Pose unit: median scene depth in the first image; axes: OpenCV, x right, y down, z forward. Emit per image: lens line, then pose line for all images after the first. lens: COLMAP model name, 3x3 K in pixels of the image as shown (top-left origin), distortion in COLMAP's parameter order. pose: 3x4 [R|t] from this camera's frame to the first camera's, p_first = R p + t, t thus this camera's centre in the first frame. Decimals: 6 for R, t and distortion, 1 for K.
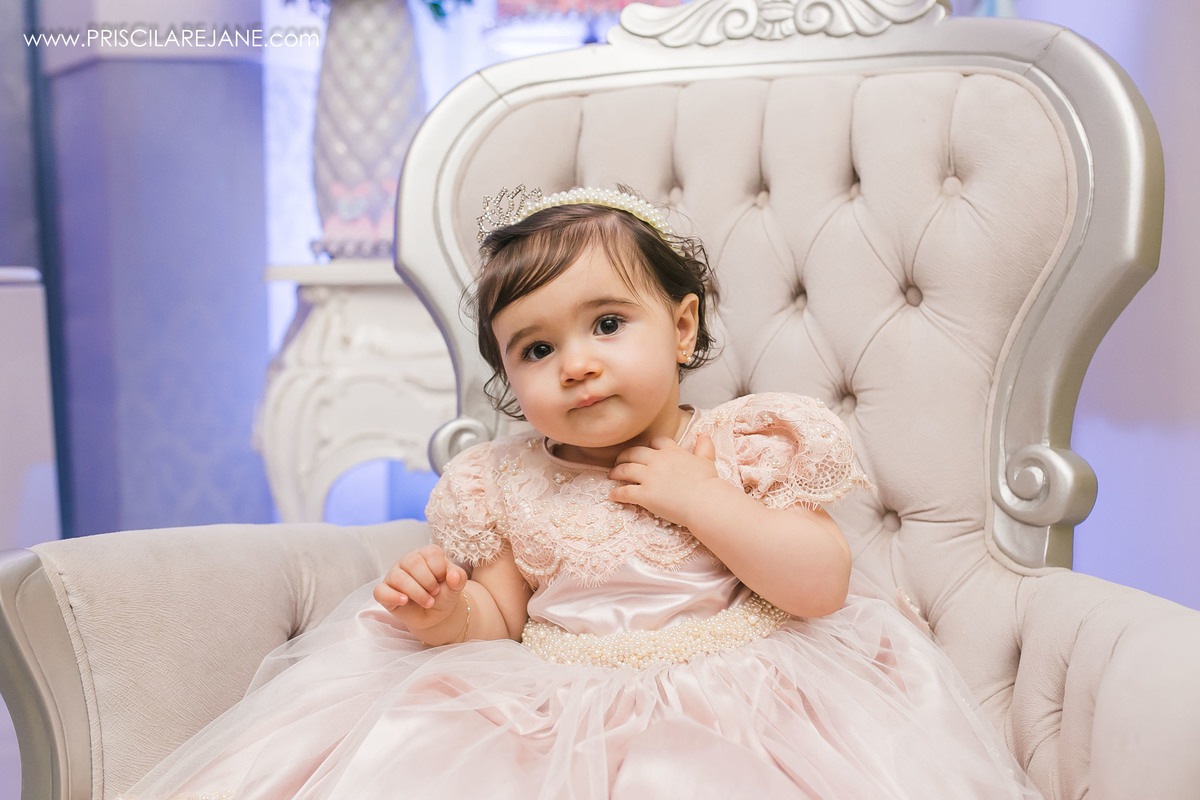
lens RADIAL K [[1174.0, 0, 600.0], [0, 1174.0, 400.0], [0, 0, 1]] dist [-0.073608, 0.109730]
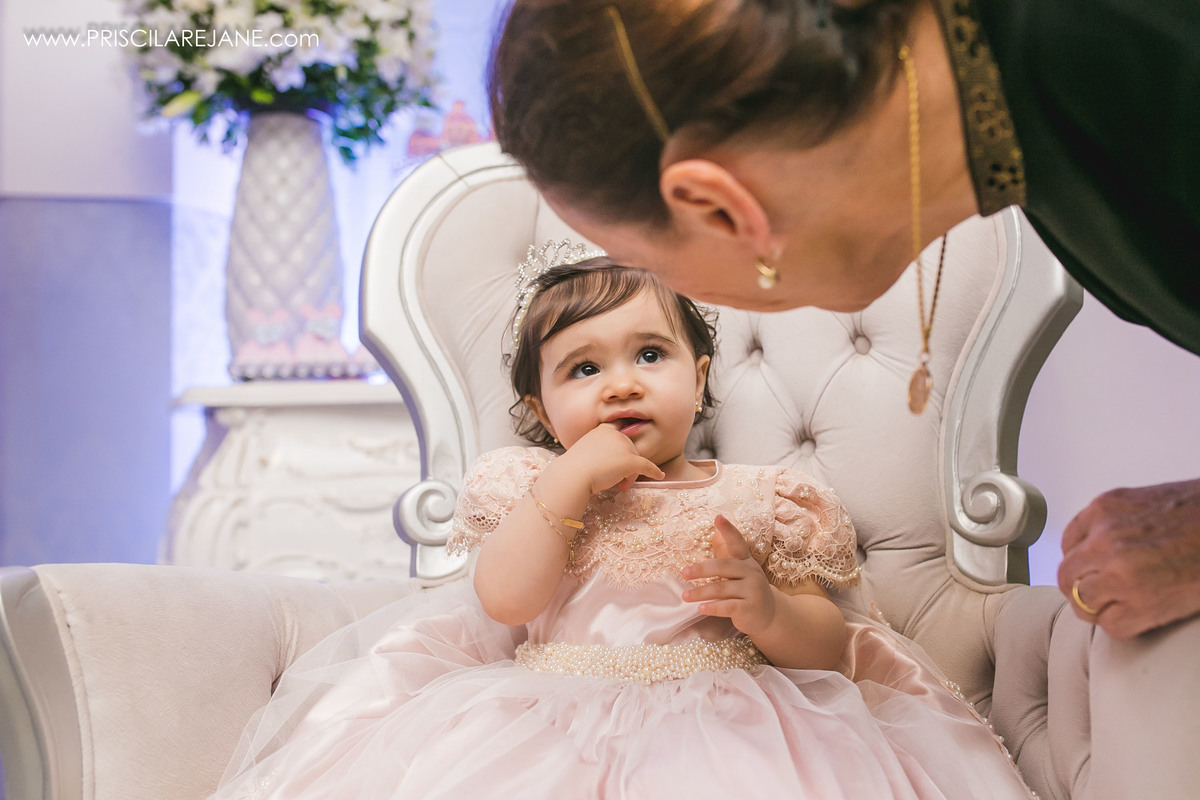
lens RADIAL K [[1174.0, 0, 600.0], [0, 1174.0, 400.0], [0, 0, 1]] dist [-0.073608, 0.109730]
pose [[0.993351, -0.014003, 0.114273, -0.088738], [0.031568, 0.987662, -0.153386, 0.110962], [-0.110716, 0.155974, 0.981537, -0.020545]]
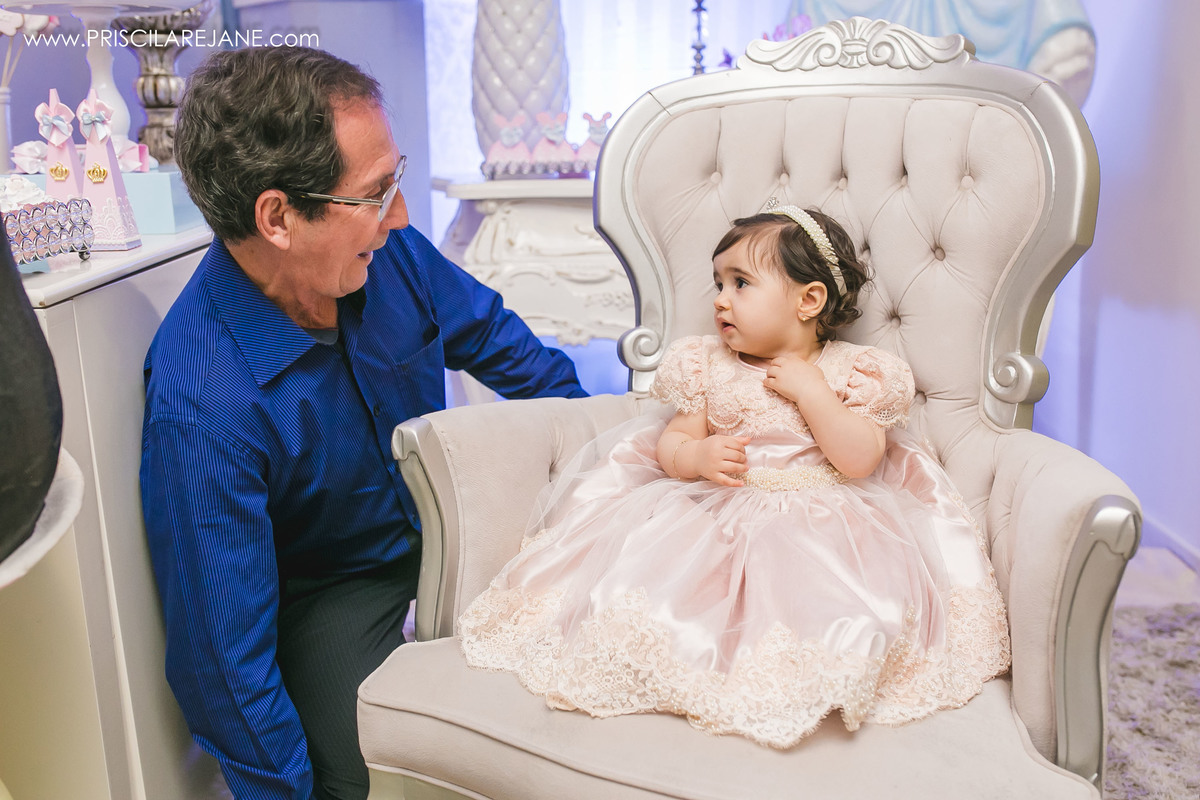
lens RADIAL K [[1174.0, 0, 600.0], [0, 1174.0, 400.0], [0, 0, 1]] dist [-0.073608, 0.109730]
pose [[0.998264, 0.002647, -0.058837, -0.084186], [0.005281, 0.990944, 0.134175, -0.100114], [0.058659, -0.134253, 0.989209, -0.546004]]
